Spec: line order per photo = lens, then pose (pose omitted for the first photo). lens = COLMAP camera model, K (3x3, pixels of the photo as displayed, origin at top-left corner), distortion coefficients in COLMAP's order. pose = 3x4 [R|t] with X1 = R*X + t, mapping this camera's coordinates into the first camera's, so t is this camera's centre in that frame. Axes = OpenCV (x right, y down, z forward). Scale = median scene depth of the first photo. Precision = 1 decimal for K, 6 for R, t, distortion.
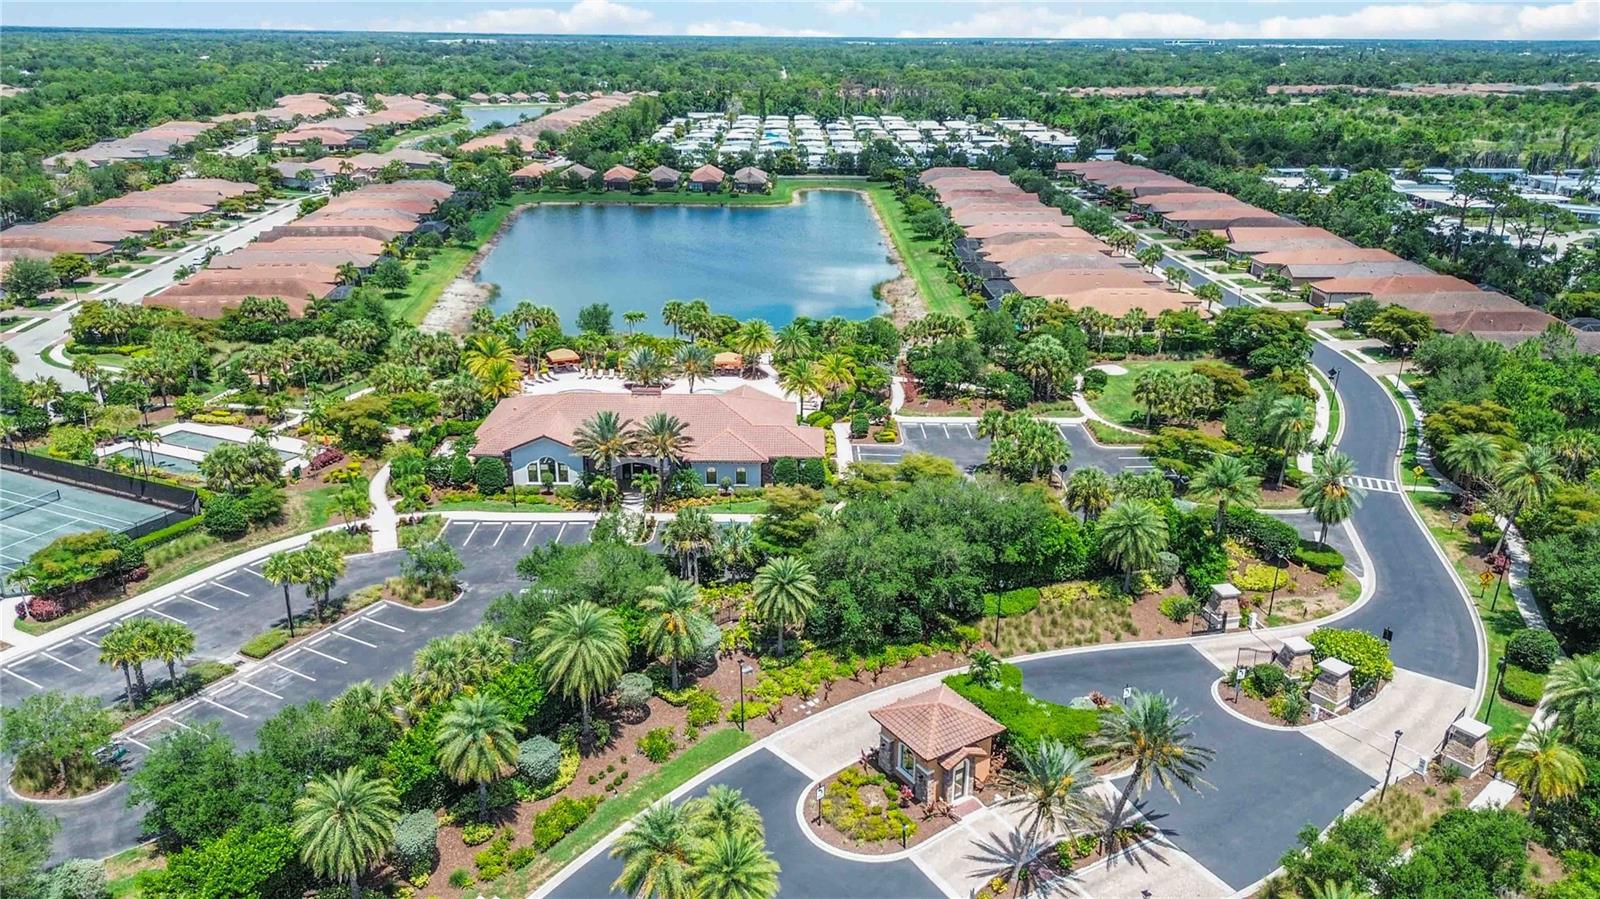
lens RADIAL K [[1133.3, 0, 799.9], [0, 1133.3, 449.5], [0, 0, 1]] dist [0.048464, -0.036096]
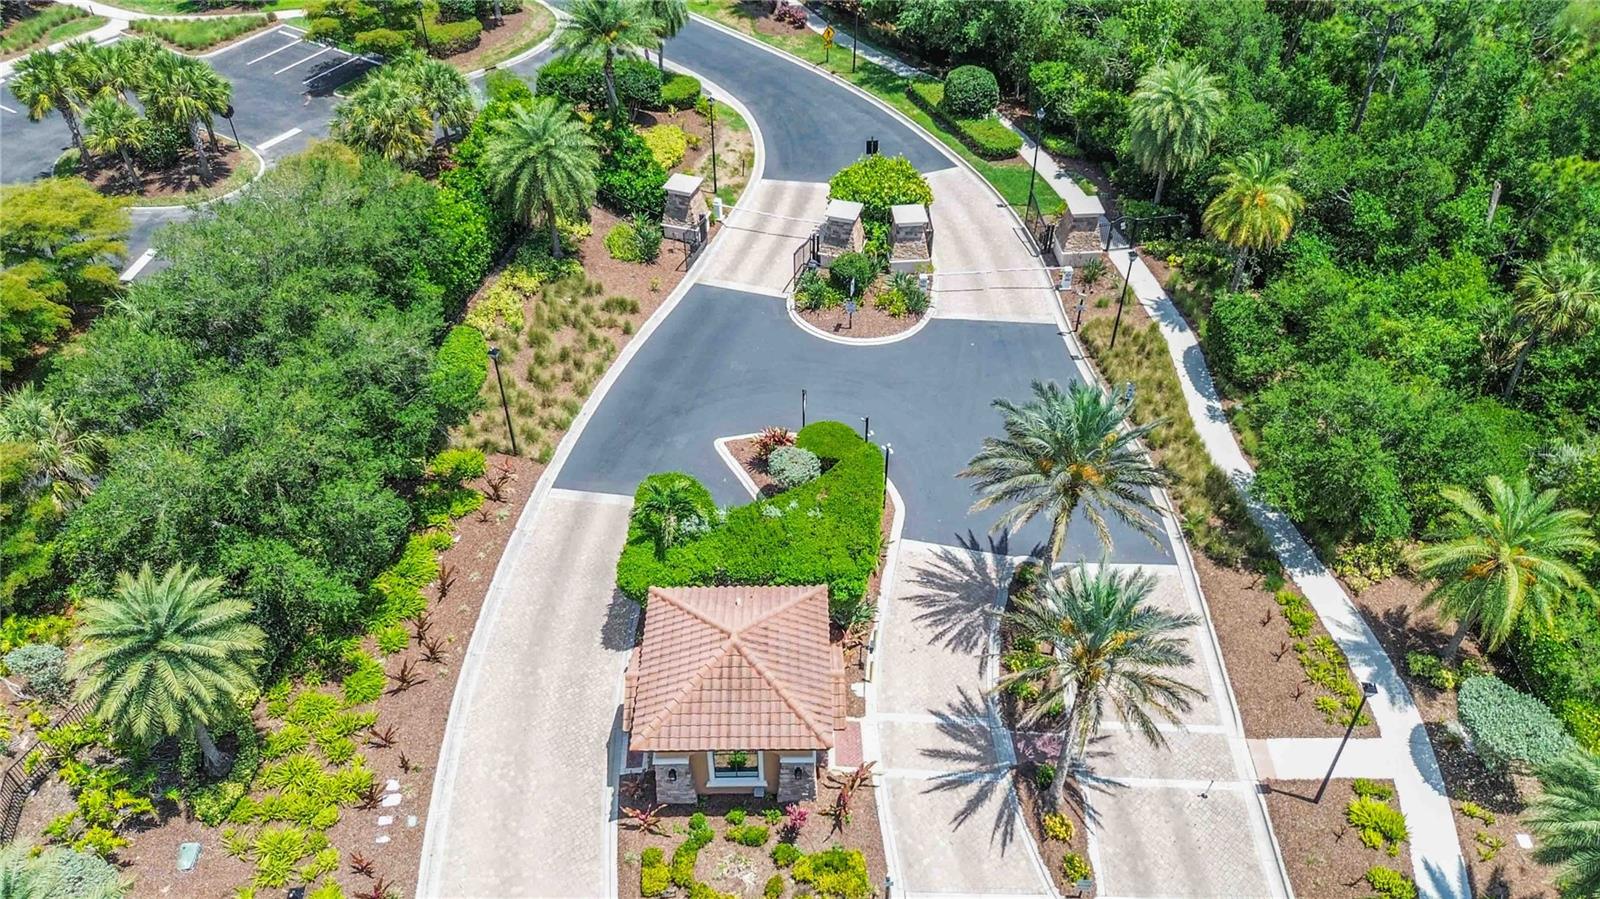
lens RADIAL K [[1133.3, 0, 800.2], [0, 1133.3, 449.5], [0, 0, 1]] dist [0.048464, -0.036096]
pose [[0.528015, -0.572581, 0.627177, -0.112194], [0.292717, 0.815972, 0.498504, -0.071709], [-0.797193, -0.079632, 0.598450, 0.617381]]
